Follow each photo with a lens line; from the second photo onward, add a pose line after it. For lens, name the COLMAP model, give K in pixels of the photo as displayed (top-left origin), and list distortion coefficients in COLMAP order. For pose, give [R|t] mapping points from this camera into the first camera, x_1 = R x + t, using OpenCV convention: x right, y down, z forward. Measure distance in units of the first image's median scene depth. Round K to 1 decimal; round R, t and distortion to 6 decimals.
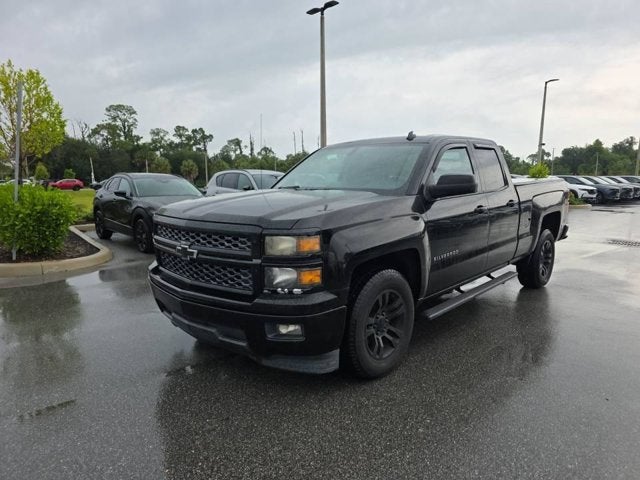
lens RADIAL K [[432.2, 0, 324.7], [0, 432.2, 248.4], [0, 0, 1]] dist [0.072471, -0.064999]
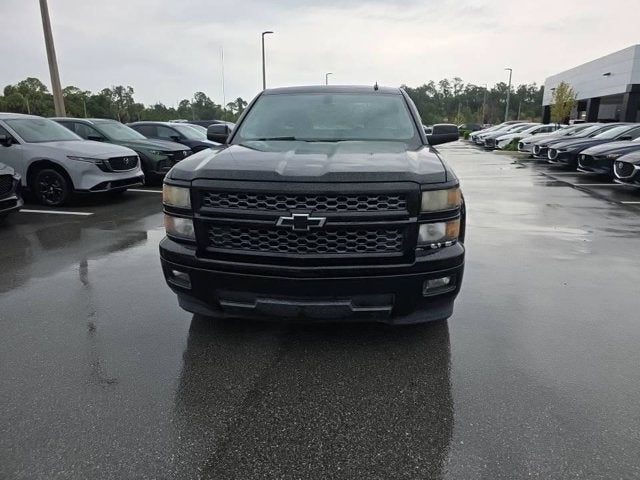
lens RADIAL K [[432.2, 0, 325.3], [0, 432.2, 243.8], [0, 0, 1]] dist [0.072471, -0.064999]
pose [[0.797827, -0.158405, 0.581705, -0.323541], [0.096087, 0.985942, 0.136697, -0.024661], [-0.595181, -0.053167, 0.801831, 0.127628]]
